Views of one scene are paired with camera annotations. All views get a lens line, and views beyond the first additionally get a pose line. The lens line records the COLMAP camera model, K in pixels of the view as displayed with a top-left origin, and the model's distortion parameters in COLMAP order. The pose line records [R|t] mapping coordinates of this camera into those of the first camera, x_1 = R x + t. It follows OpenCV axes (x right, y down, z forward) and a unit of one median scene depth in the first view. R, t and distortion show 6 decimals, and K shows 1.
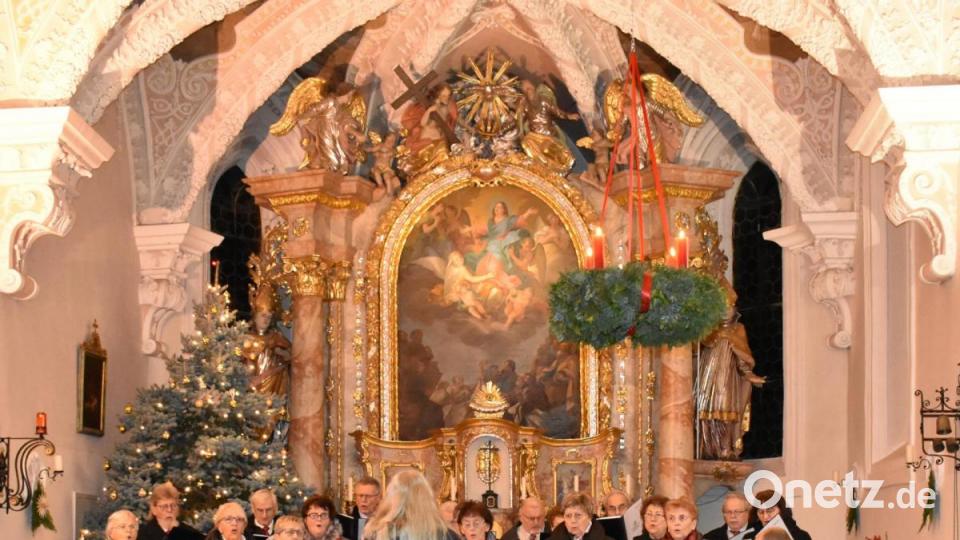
lens RADIAL K [[1438.1, 0, 498.1], [0, 1438.1, 487.1], [0, 0, 1]] dist [-0.025750, -0.039801]
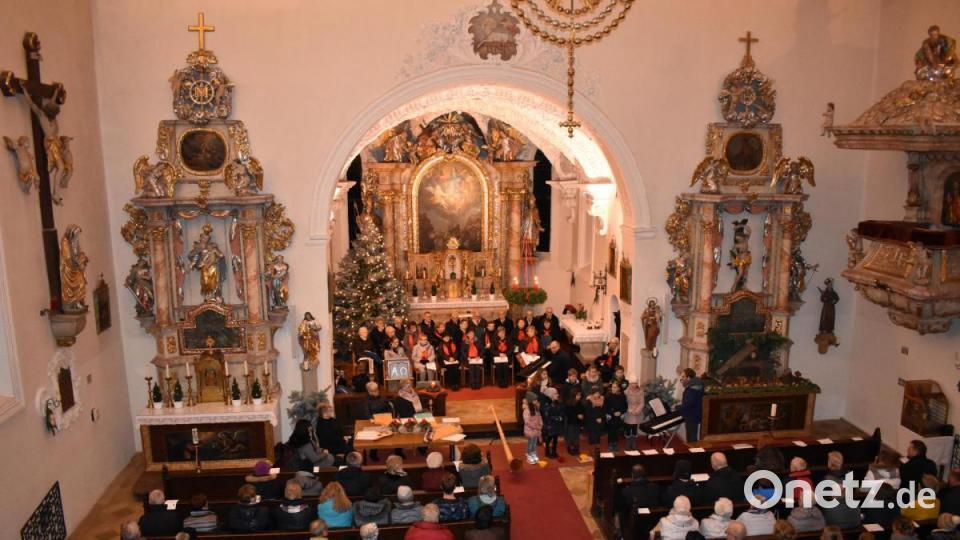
lens RADIAL K [[760.1, 0, 482.6], [0, 760.1, 315.5], [0, 0, 1]] dist [-0.085135, -0.000098]
pose [[0.990905, -0.026697, 0.131888, -0.147428], [-0.007248, 0.968109, 0.250423, -0.290299], [-0.134367, -0.249101, 0.959111, -0.506306]]
